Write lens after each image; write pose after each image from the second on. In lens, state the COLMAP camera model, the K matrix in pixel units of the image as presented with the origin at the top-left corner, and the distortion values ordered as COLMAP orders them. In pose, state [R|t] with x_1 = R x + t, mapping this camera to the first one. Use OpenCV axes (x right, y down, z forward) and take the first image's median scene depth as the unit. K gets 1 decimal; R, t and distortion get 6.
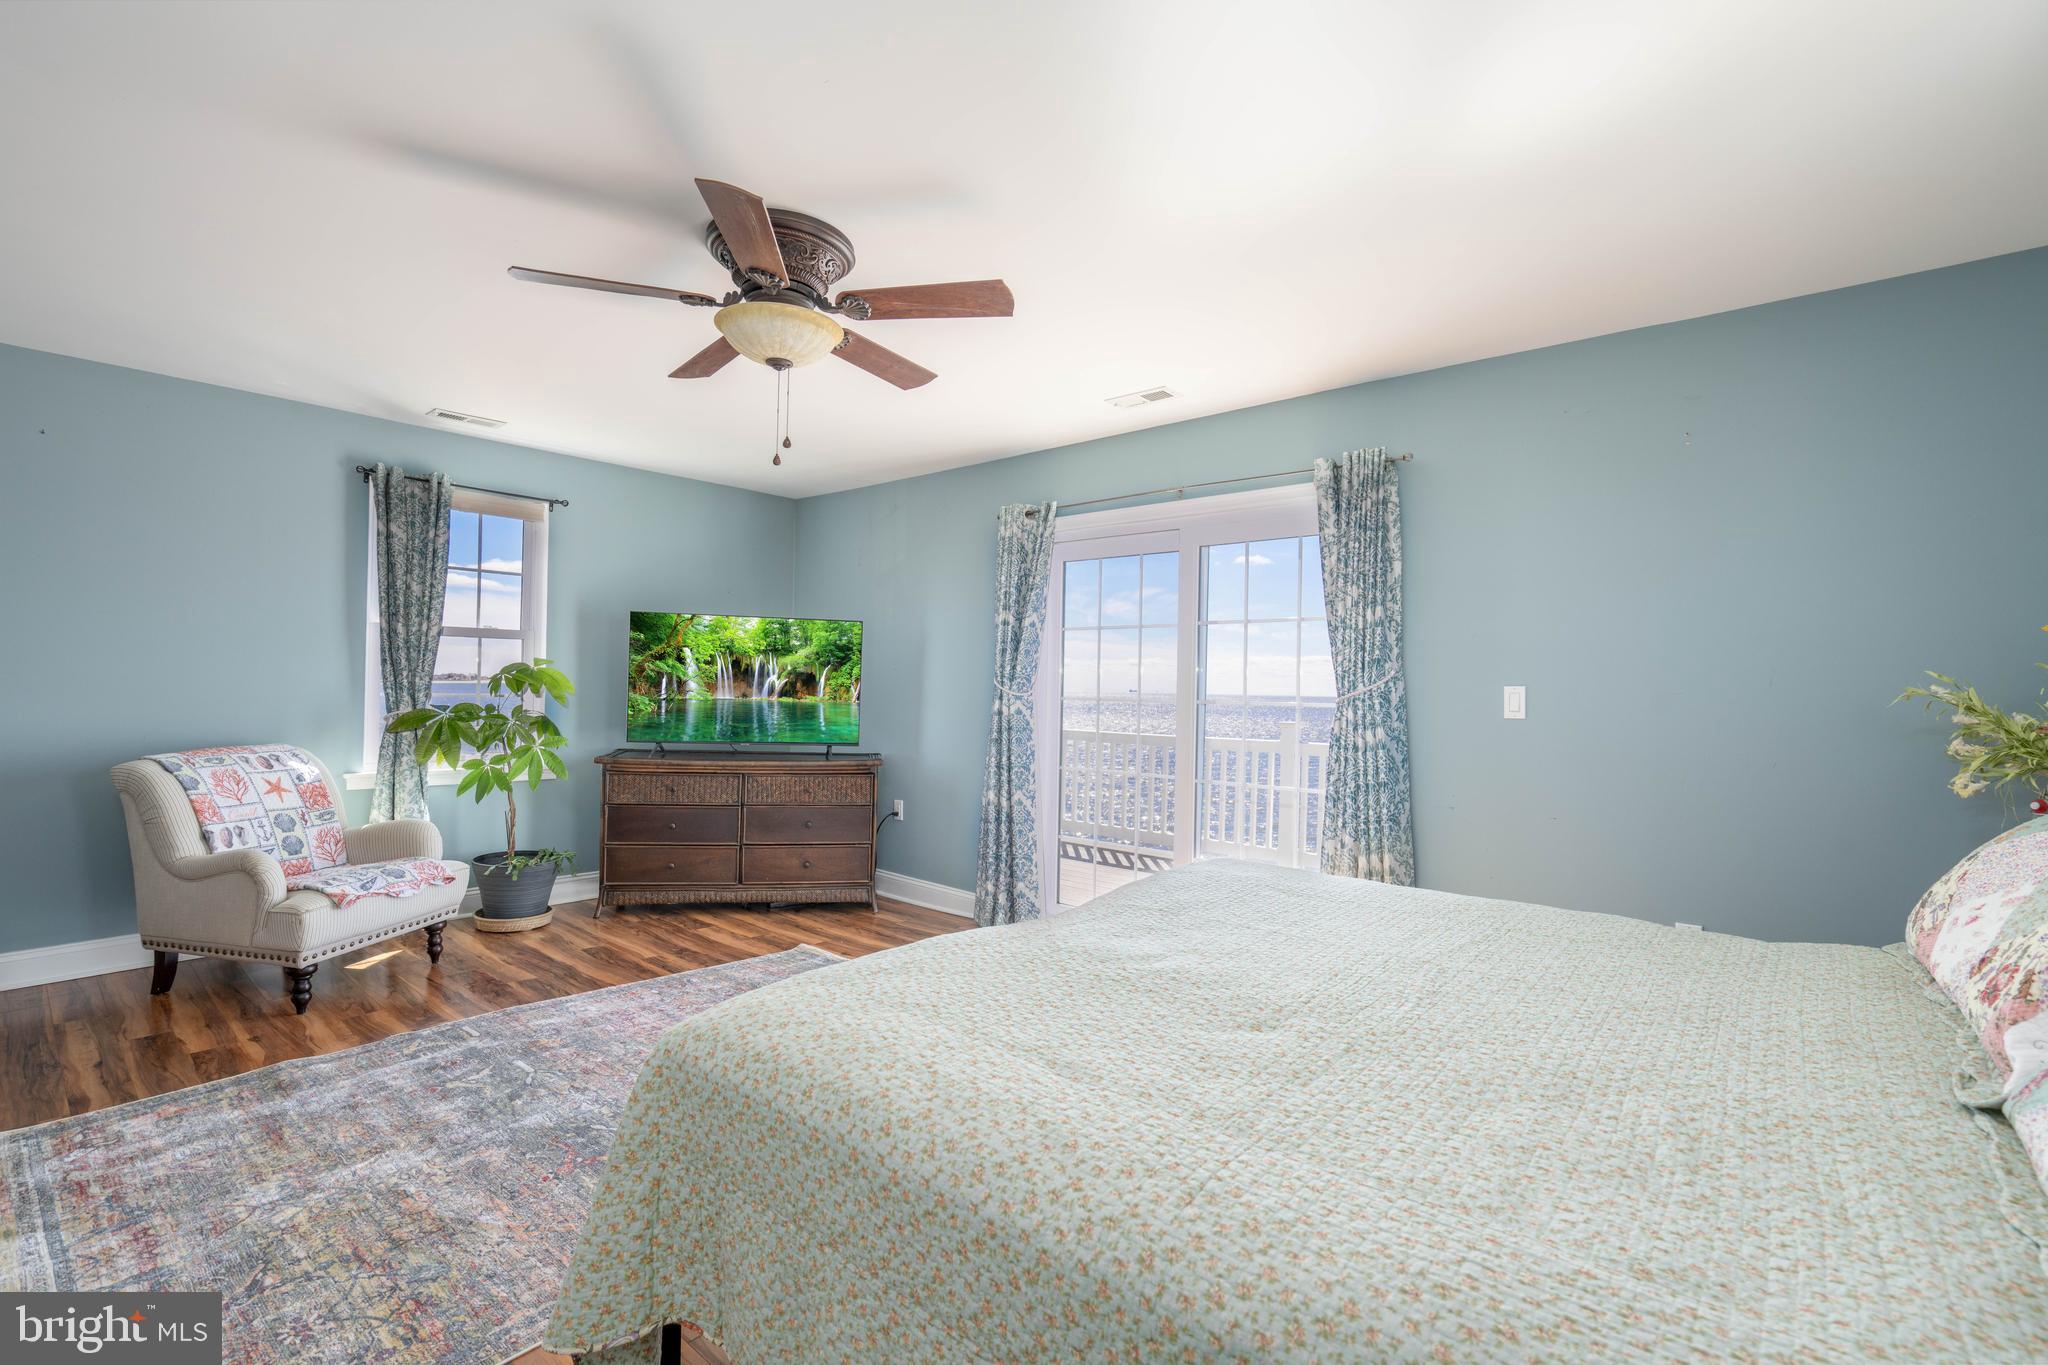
lens RADIAL K [[884.9, 0, 1024.0], [0, 884.9, 682.5], [0, 0, 1]] dist [-0.001966, -0.000408]
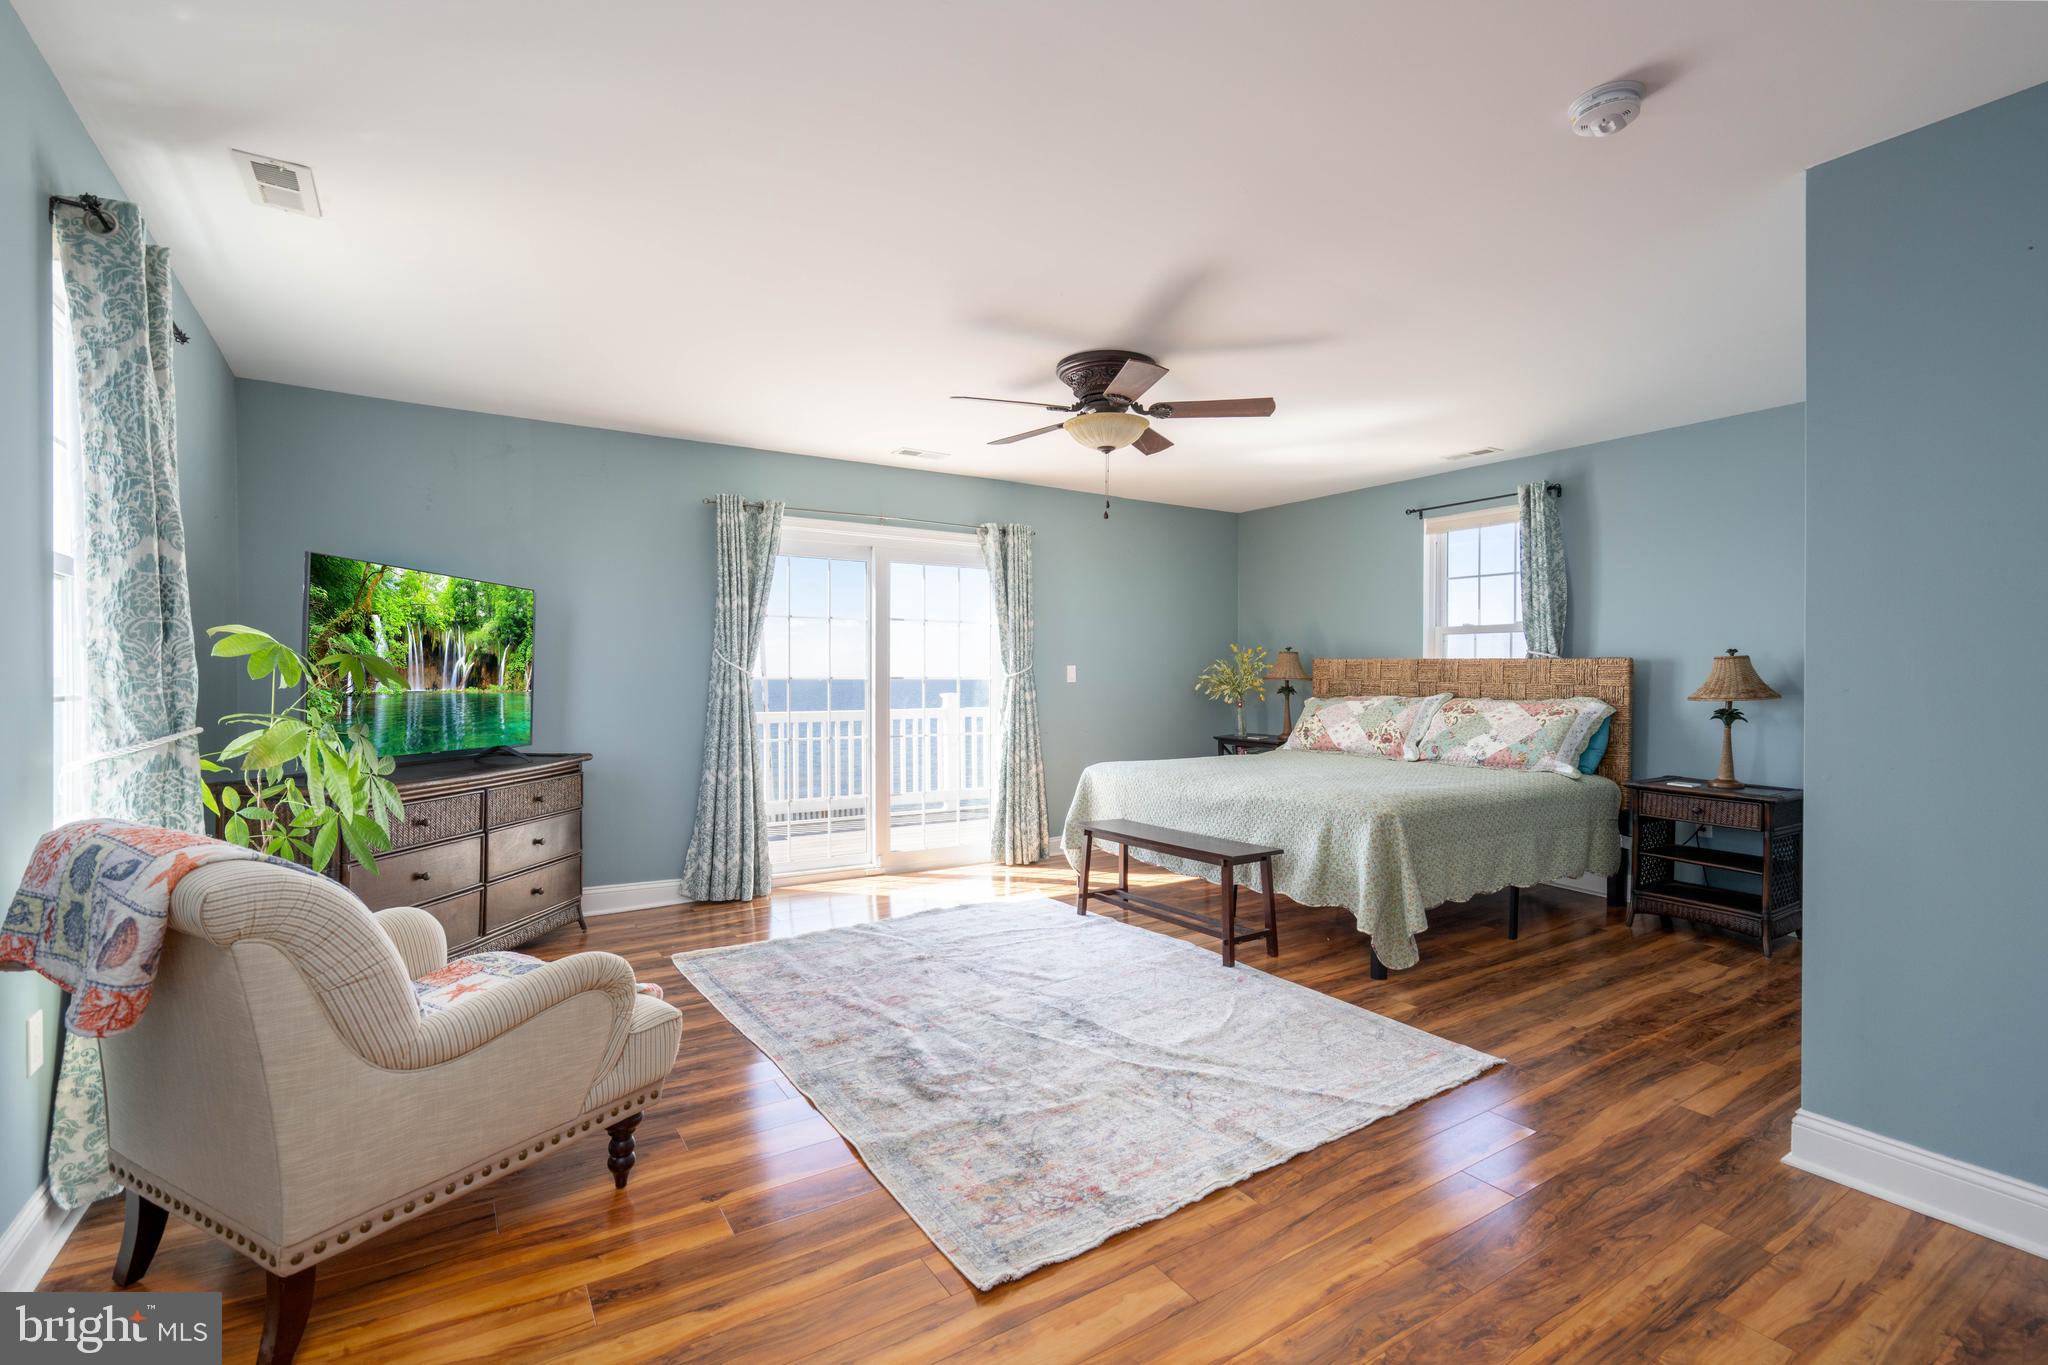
lens RADIAL K [[927.6, 0, 1024.0], [0, 927.6, 682.5], [0, 0, 1]] dist [-0.000375, 0.001330]
pose [[0.273697, -0.024515, 0.961504, -0.901163], [0.002336, 0.999689, 0.024824, -0.005375], [-0.961813, -0.004548, 0.273669, 0.351237]]
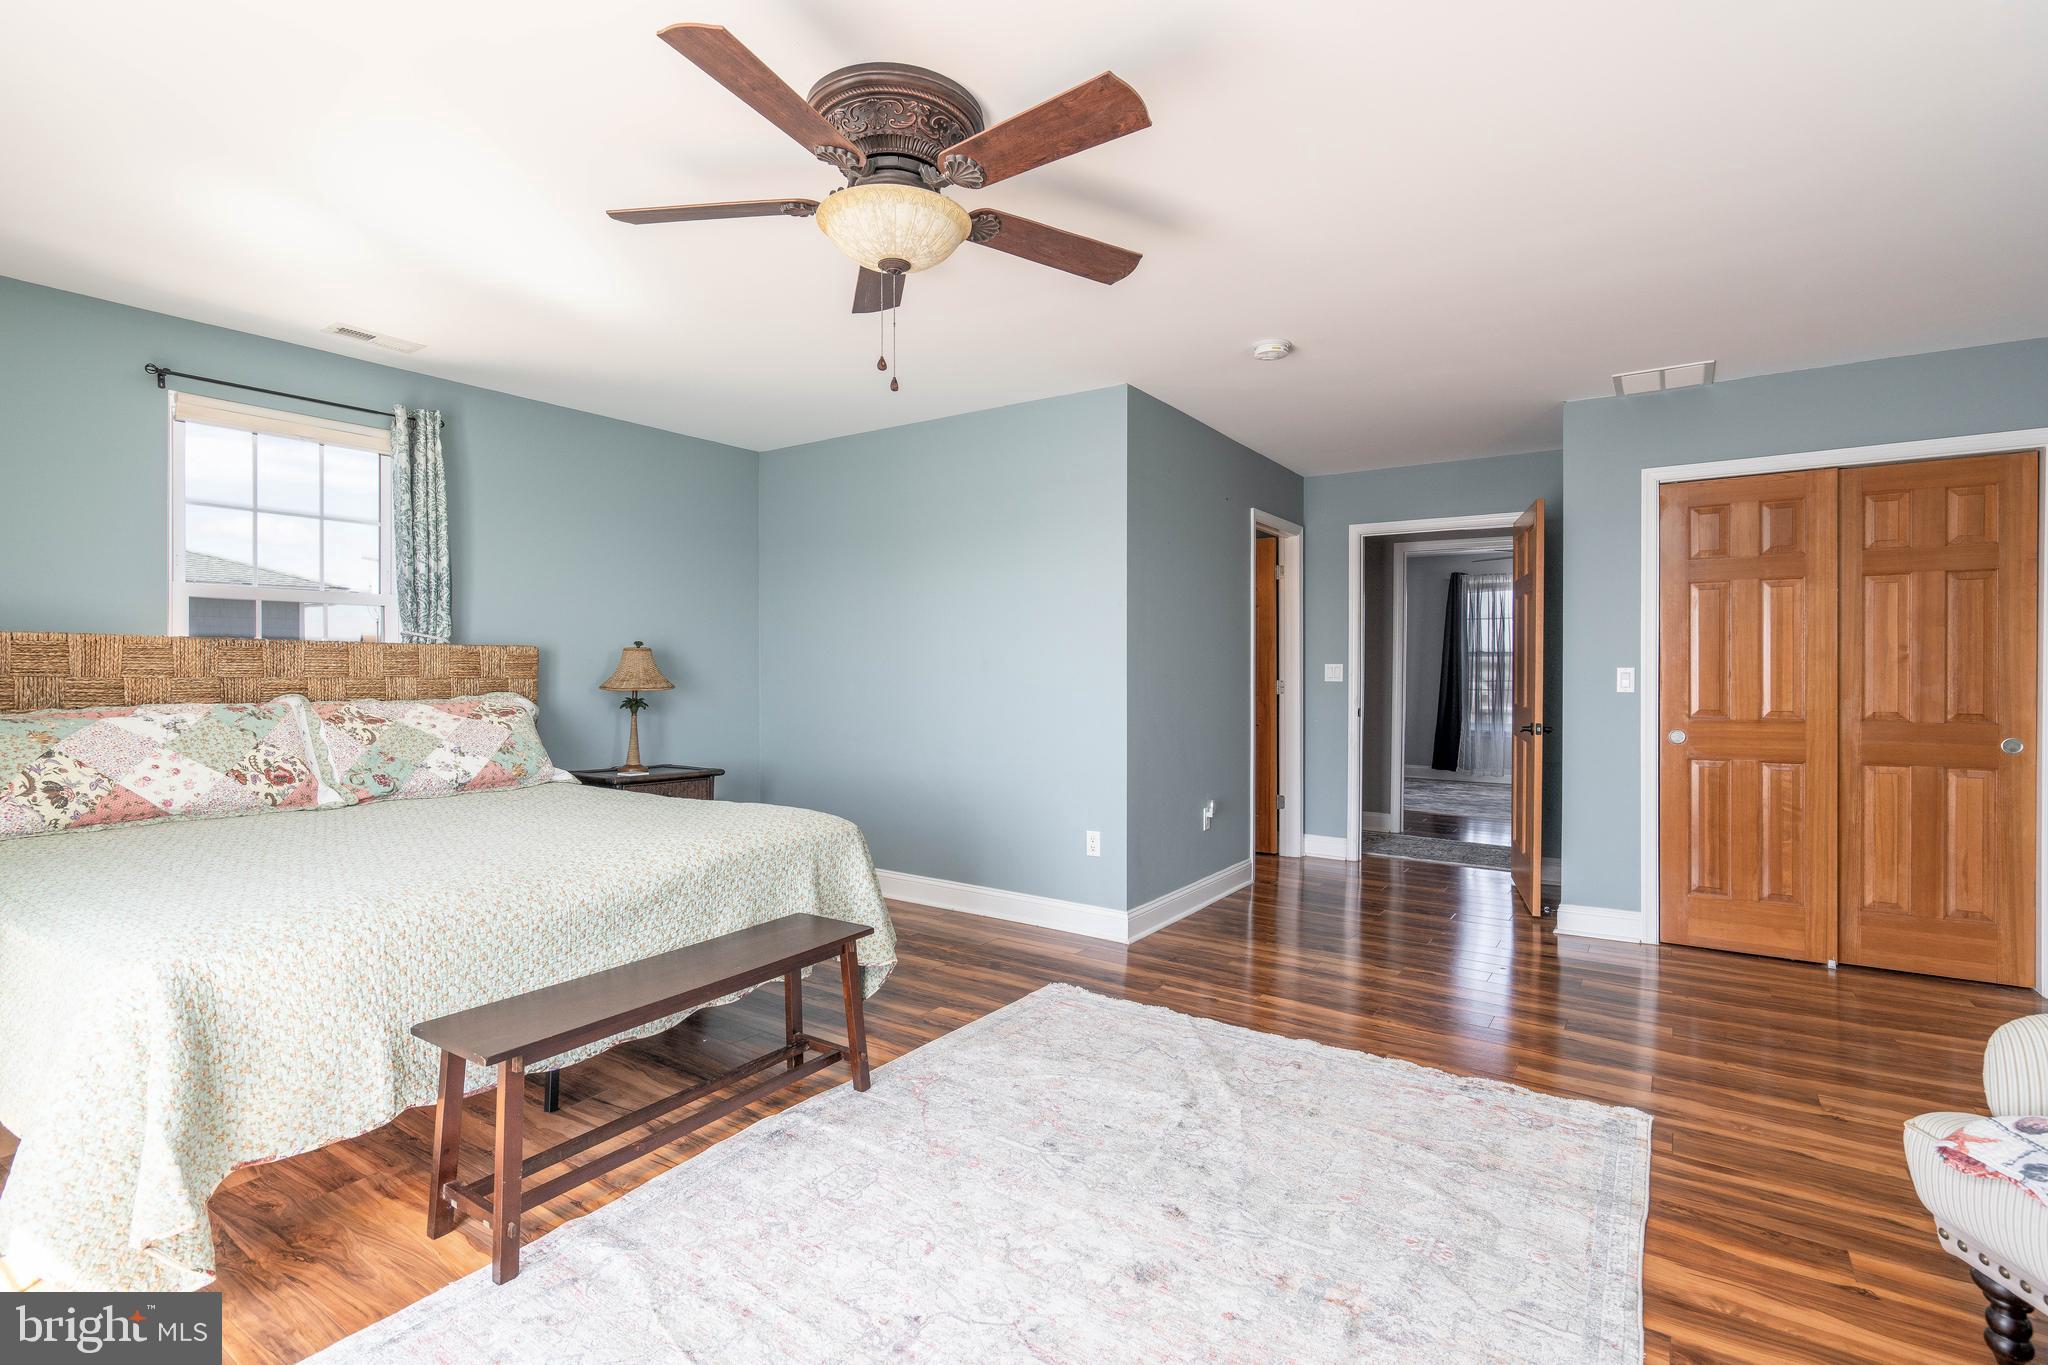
lens RADIAL K [[951.9, 0, 1021.6], [0, 951.9, 669.5], [0, 0, 1]] dist [-0.001864, 0.000320]
pose [[-0.993202, -0.020961, -0.114499, -0.149759], [-0.021484, 0.999764, 0.003329, 0.003445], [0.114402, 0.005766, -0.993418, 0.944273]]
